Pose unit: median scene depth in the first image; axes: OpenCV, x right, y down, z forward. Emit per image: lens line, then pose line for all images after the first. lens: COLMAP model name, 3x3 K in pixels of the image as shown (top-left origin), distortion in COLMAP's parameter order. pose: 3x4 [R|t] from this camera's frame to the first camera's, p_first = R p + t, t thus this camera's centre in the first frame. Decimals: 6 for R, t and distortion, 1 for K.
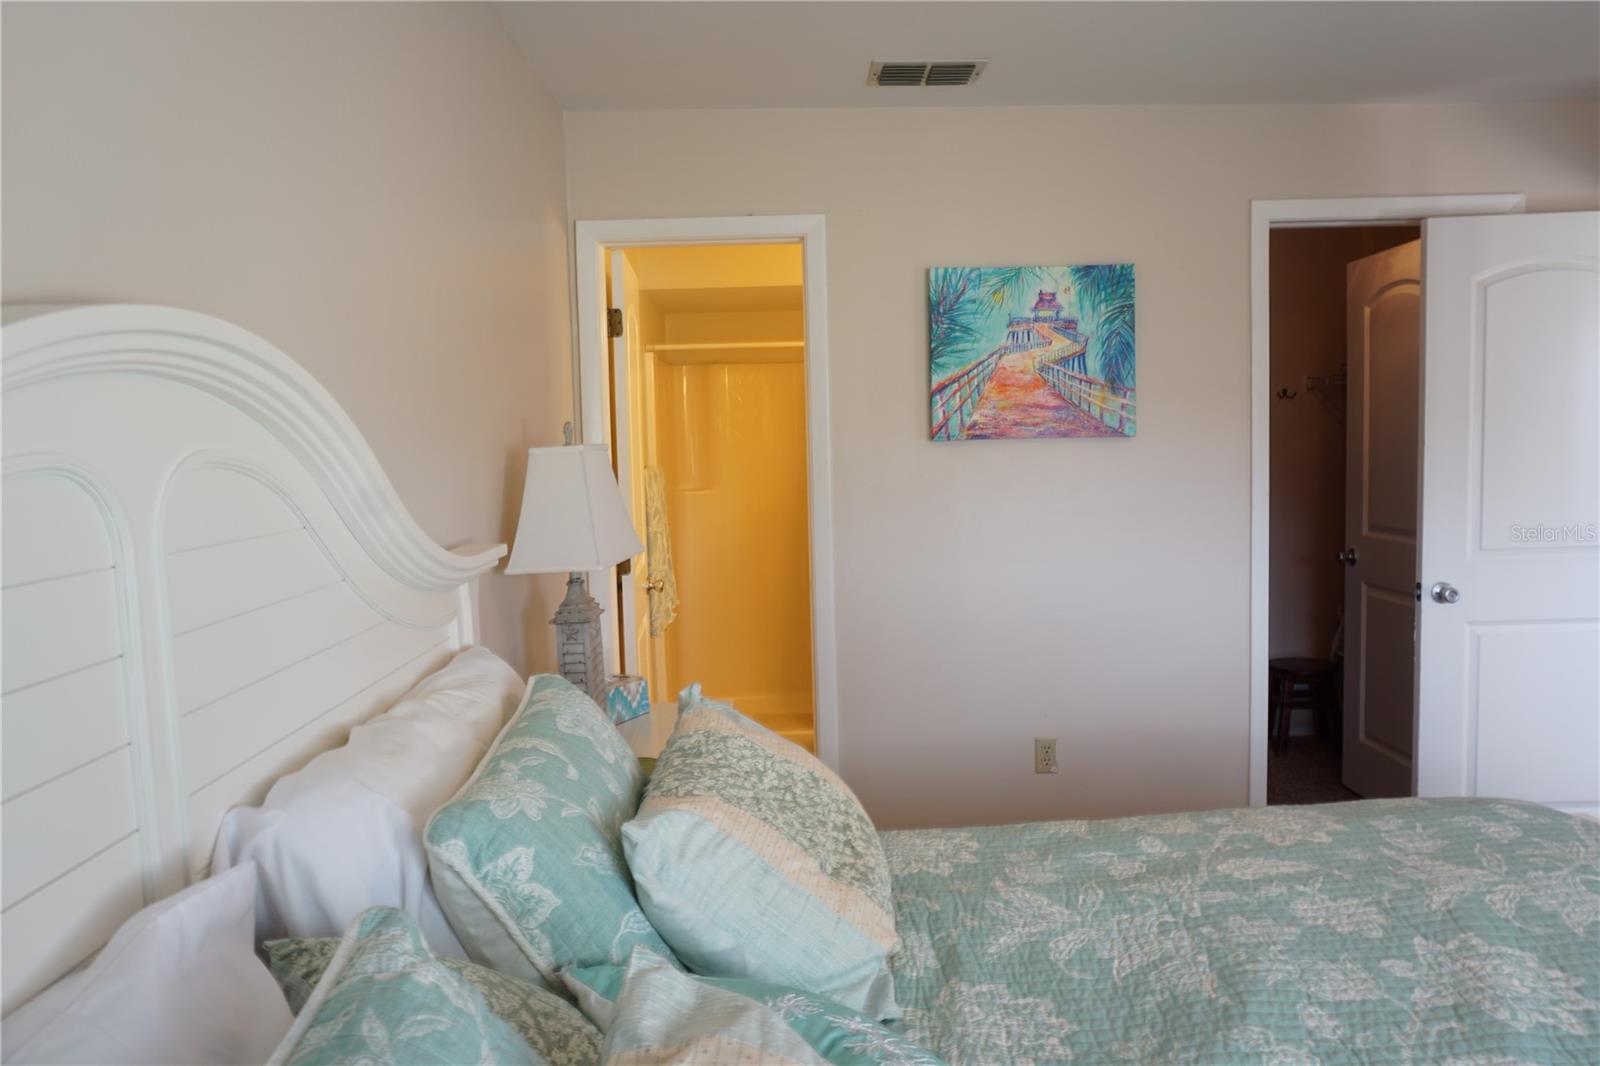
lens RADIAL K [[1074.0, 0, 801.0], [0, 1074.0, 531.3], [0, 0, 1]] dist [-0.044553, 0.032935]
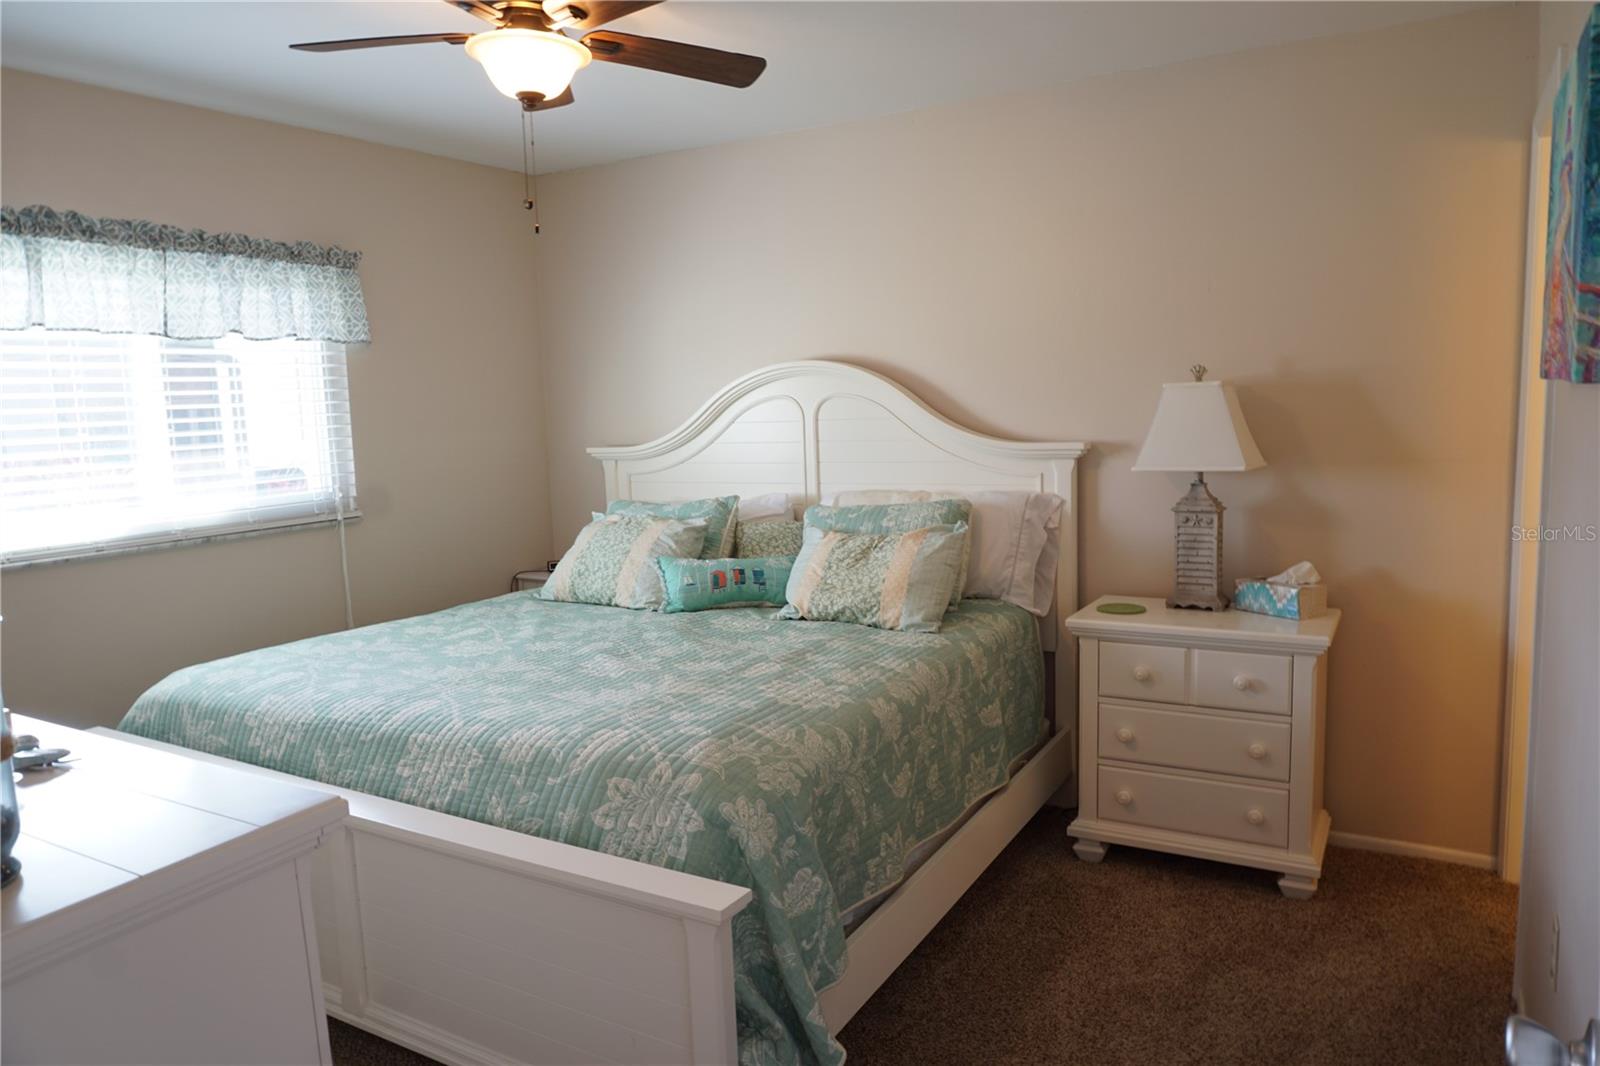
lens RADIAL K [[1074.0, 0, 801.0], [0, 1074.0, 531.3], [0, 0, 1]] dist [-0.044553, 0.032935]
pose [[-0.517862, 0.152668, -0.841731, 1.853459], [-0.024498, 0.980897, 0.192981, -0.225758], [0.855113, 0.120558, -0.504229, 1.960213]]
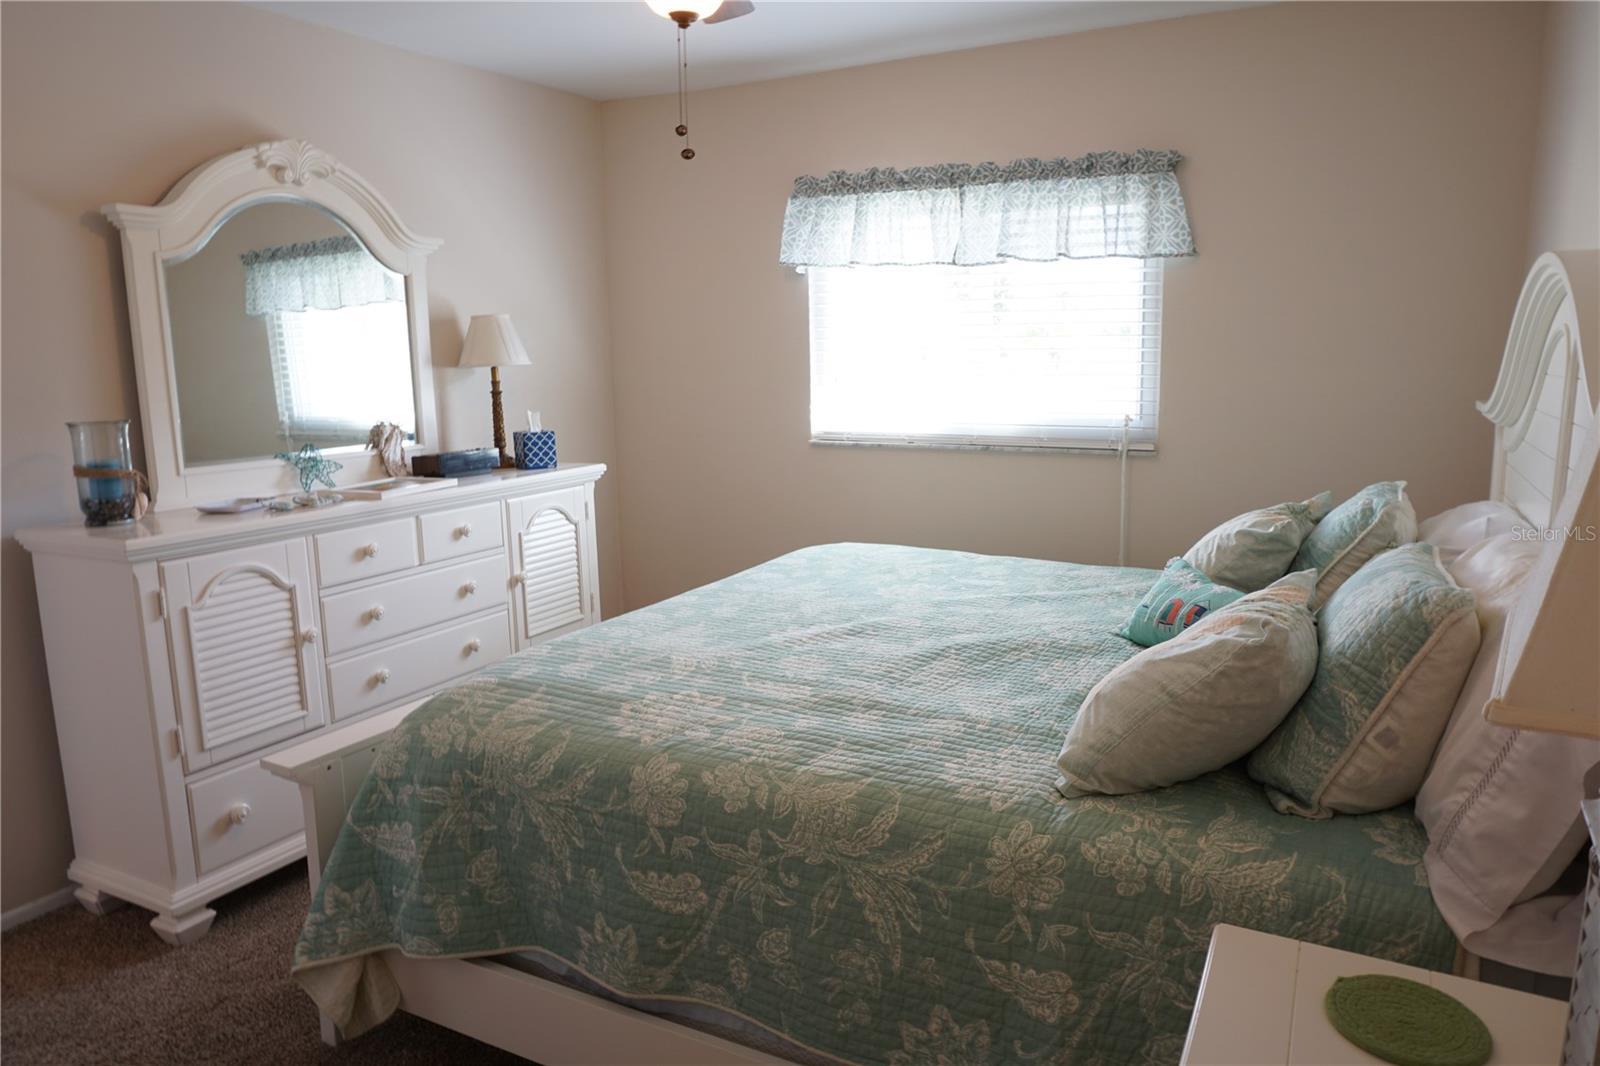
lens RADIAL K [[1074.0, 0, 801.0], [0, 1074.0, 531.3], [0, 0, 1]] dist [-0.044553, 0.032935]
pose [[-0.874193, -0.042794, 0.483690, -0.208431], [0.079059, 0.970274, 0.228731, -0.163762], [-0.479100, 0.238196, -0.844823, 2.125362]]
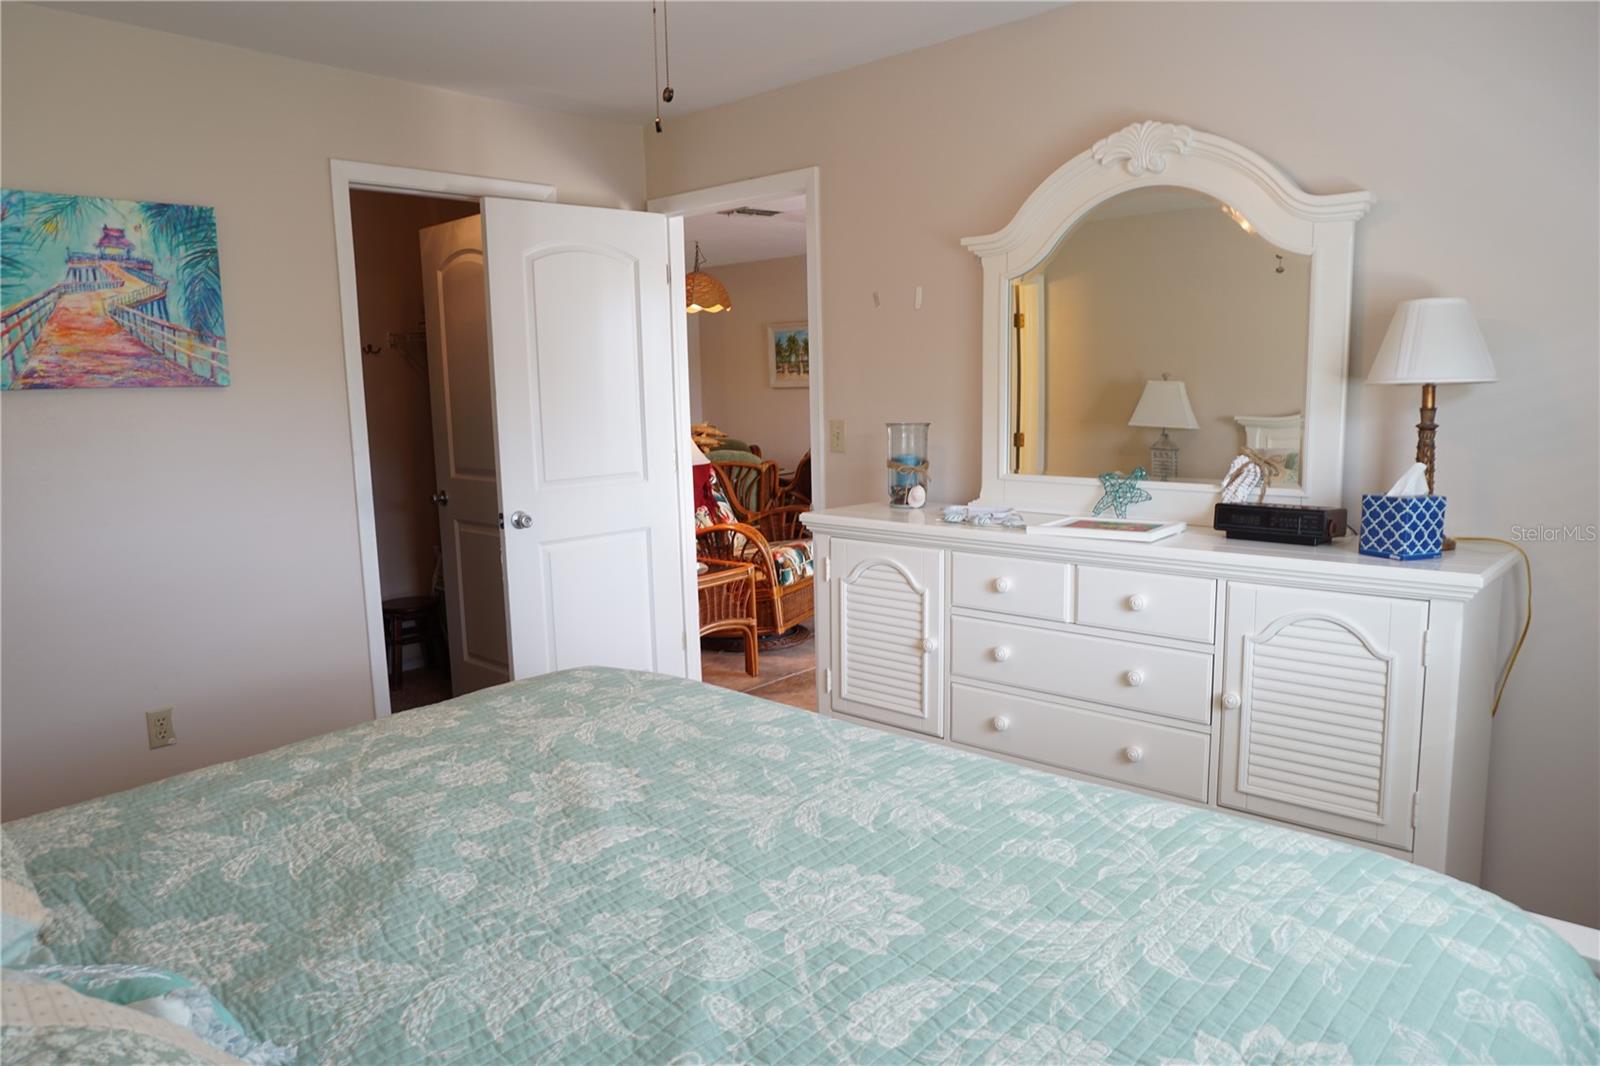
lens RADIAL K [[1074.0, 0, 801.0], [0, 1074.0, 531.3], [0, 0, 1]] dist [-0.044553, 0.032935]
pose [[0.688533, -0.090656, 0.719517, -0.082572], [0.063493, 0.995882, 0.064717, 0.028374], [-0.722420, 0.001125, 0.691453, -0.106529]]
